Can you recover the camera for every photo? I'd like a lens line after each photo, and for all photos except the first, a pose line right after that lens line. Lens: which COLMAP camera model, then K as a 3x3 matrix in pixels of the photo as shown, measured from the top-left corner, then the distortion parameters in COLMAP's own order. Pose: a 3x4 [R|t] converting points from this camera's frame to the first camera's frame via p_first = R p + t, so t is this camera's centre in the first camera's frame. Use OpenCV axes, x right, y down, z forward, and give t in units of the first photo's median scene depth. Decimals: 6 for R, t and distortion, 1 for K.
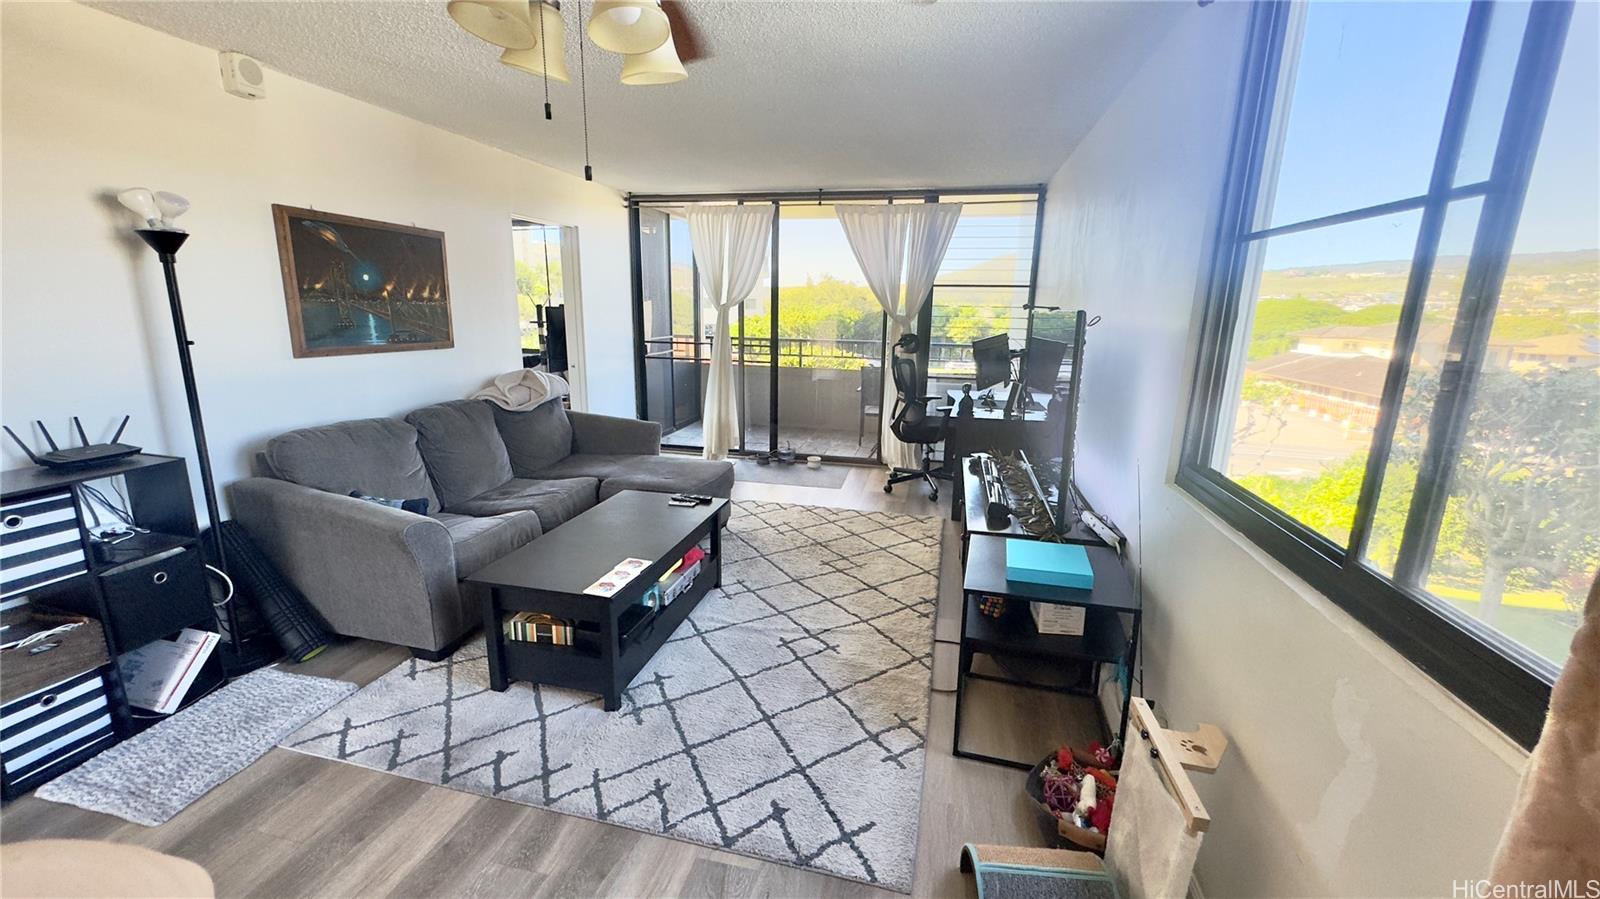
lens RADIAL K [[644.2, 0, 792.8], [0, 644.2, 445.6], [0, 0, 1]] dist [0.002299, 0.000356]
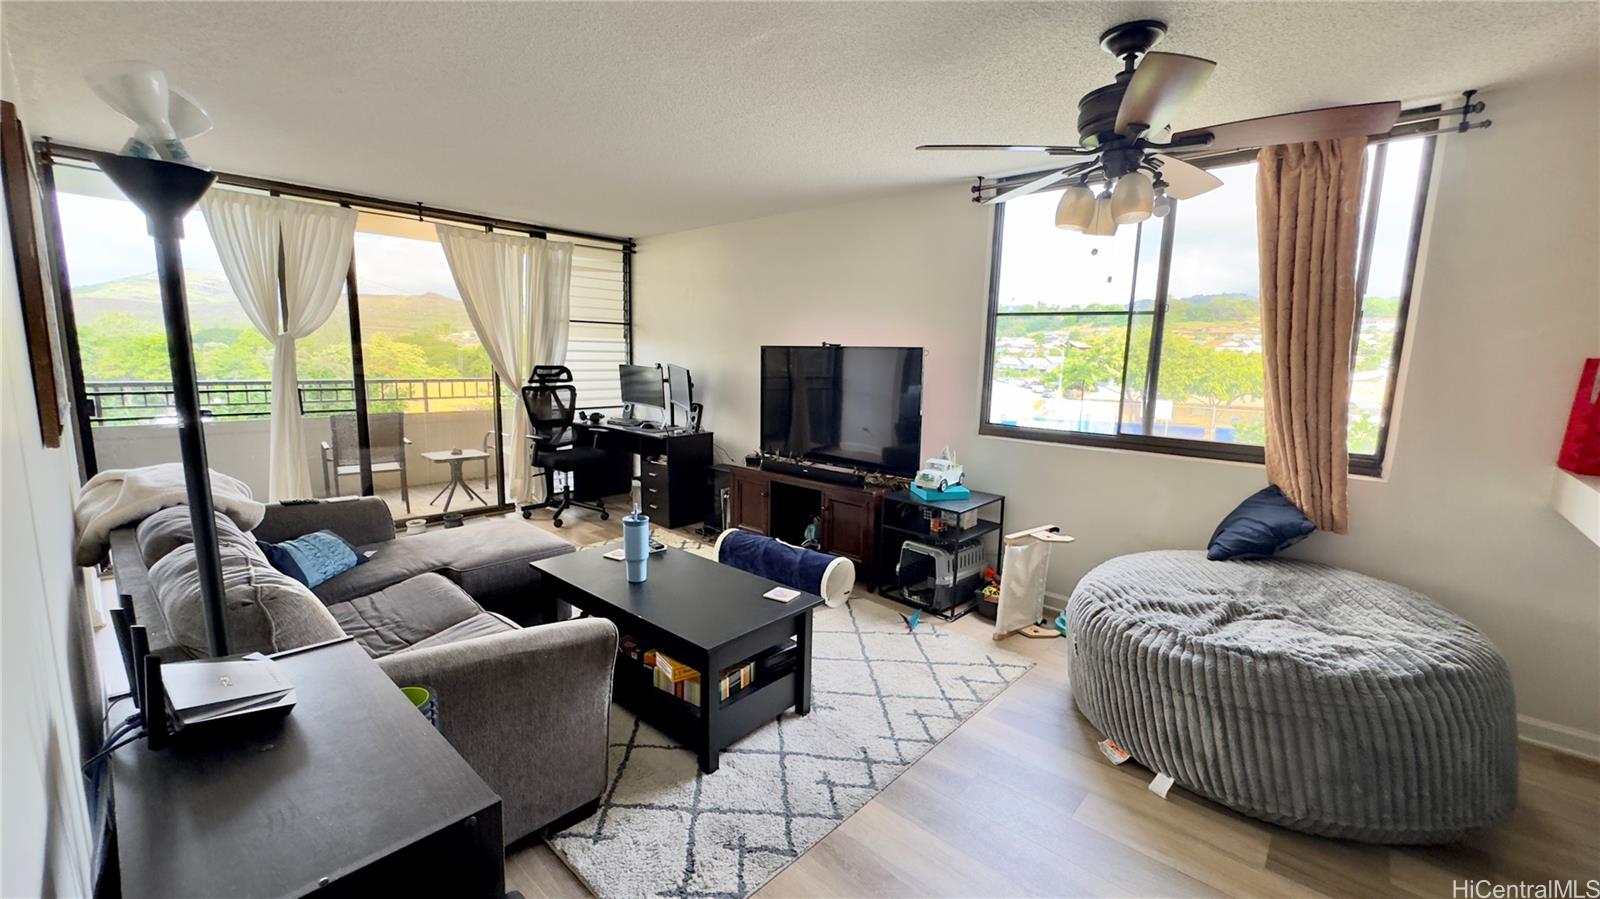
lens RADIAL K [[644.2, 0, 803.4], [0, 644.2, 447.9], [0, 0, 1]] dist [0.002299, 0.000356]
pose [[0.479170, -0.135912, 0.867135, -0.799249], [0.177038, 0.982599, 0.056181, -0.058706], [-0.859682, 0.126596, 0.494894, 0.290832]]
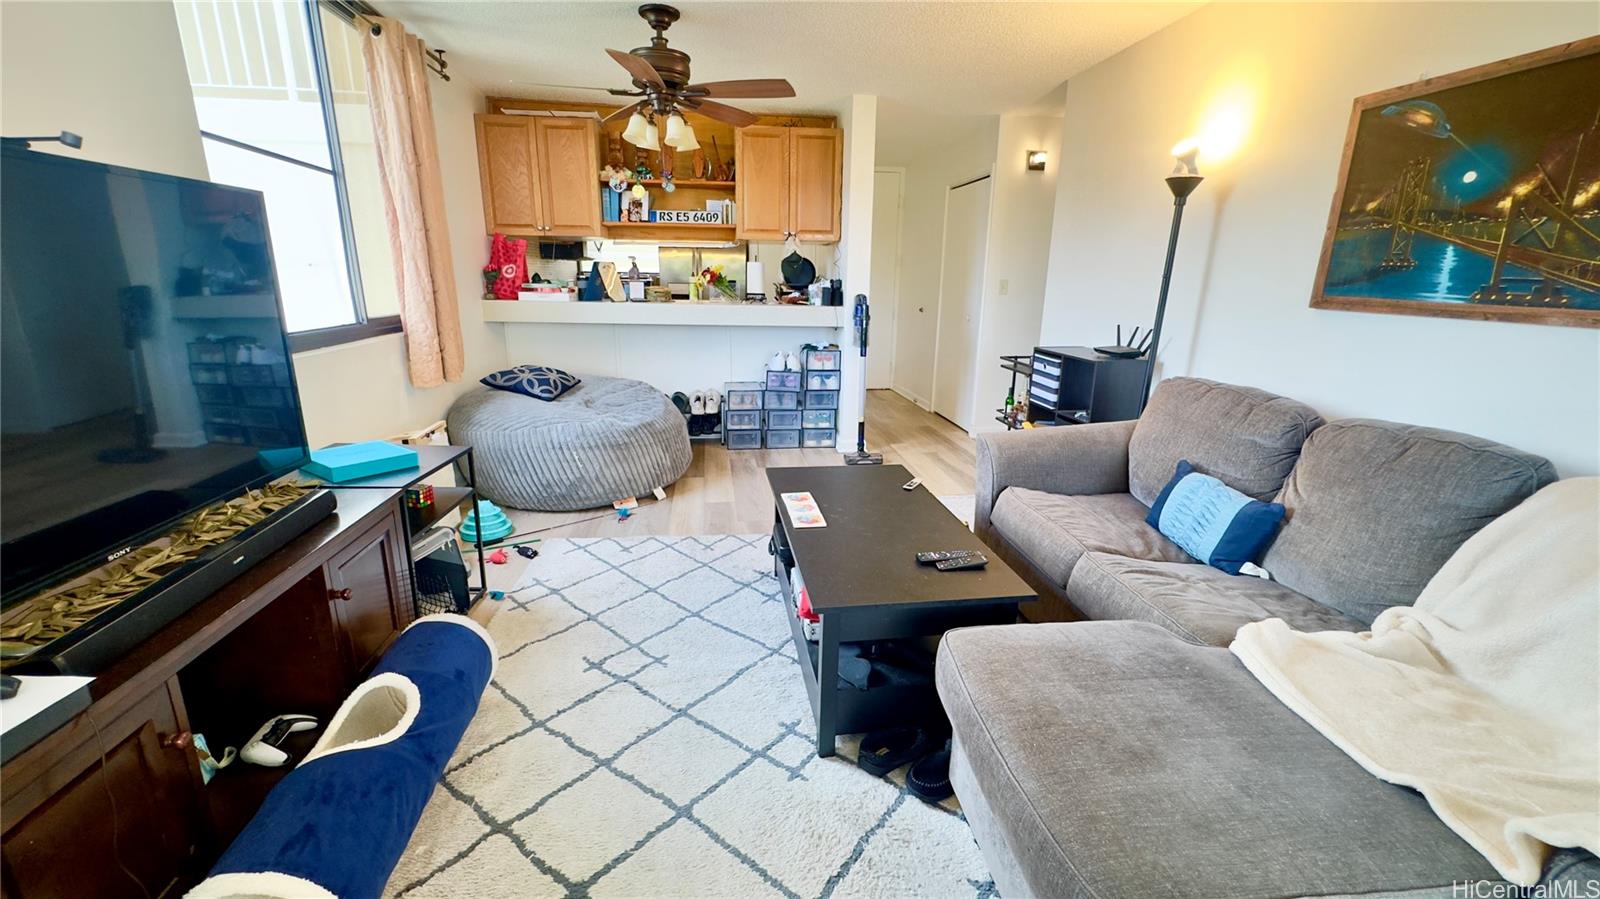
lens RADIAL K [[644.2, 0, 801.5], [0, 644.2, 445.5], [0, 0, 1]] dist [0.002299, 0.000356]
pose [[-0.928169, 0.067211, -0.366038, 0.078977], [-0.107631, 0.893047, 0.436902, -0.232595], [0.356254, 0.444916, -0.821665, 1.330331]]
